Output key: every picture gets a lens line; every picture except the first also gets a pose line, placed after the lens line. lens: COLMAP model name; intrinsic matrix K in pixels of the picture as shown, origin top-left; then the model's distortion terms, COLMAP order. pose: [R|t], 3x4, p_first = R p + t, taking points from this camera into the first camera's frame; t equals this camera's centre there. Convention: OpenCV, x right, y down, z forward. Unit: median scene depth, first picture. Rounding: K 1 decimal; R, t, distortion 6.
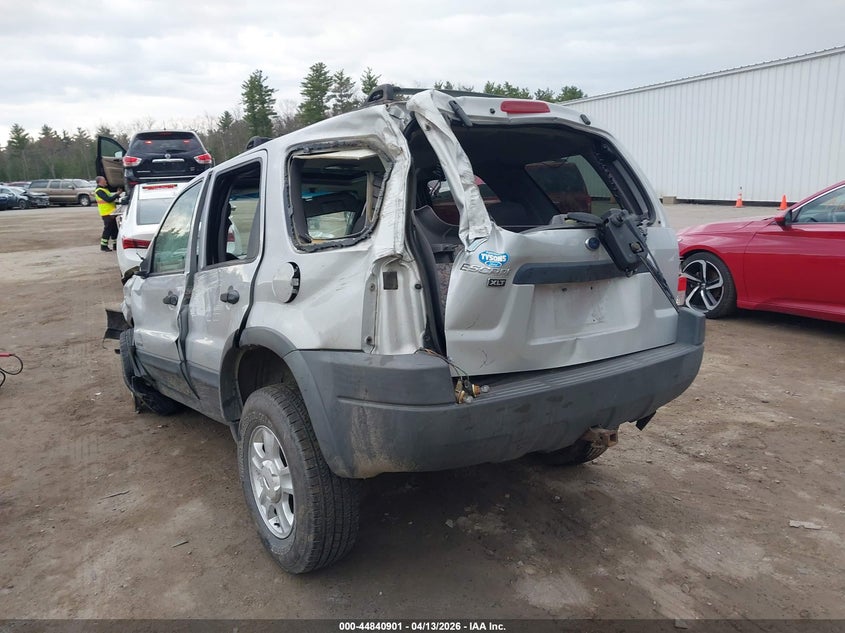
lens RADIAL K [[674.2, 0, 422.5], [0, 674.2, 316.5], [0, 0, 1]] dist [0.002015, 0.003110]
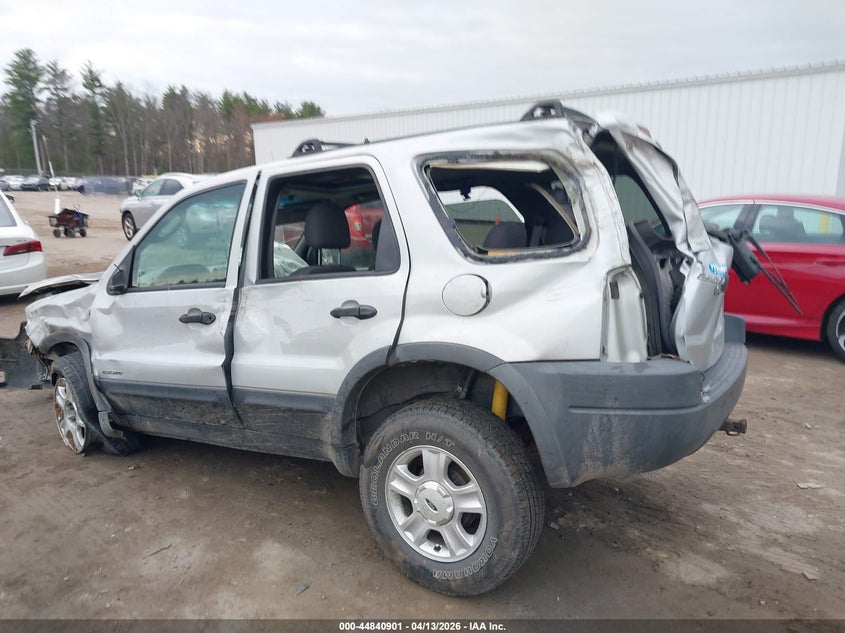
lens RADIAL K [[670.1, 0, 420.3], [0, 670.1, 325.5], [0, 0, 1]] dist [0.005677, -0.005164]
pose [[0.930526, -0.030694, 0.364938, -0.594243], [0.032429, 0.999473, 0.001377, -0.009917], [-0.364788, 0.010553, 0.931031, 0.126332]]
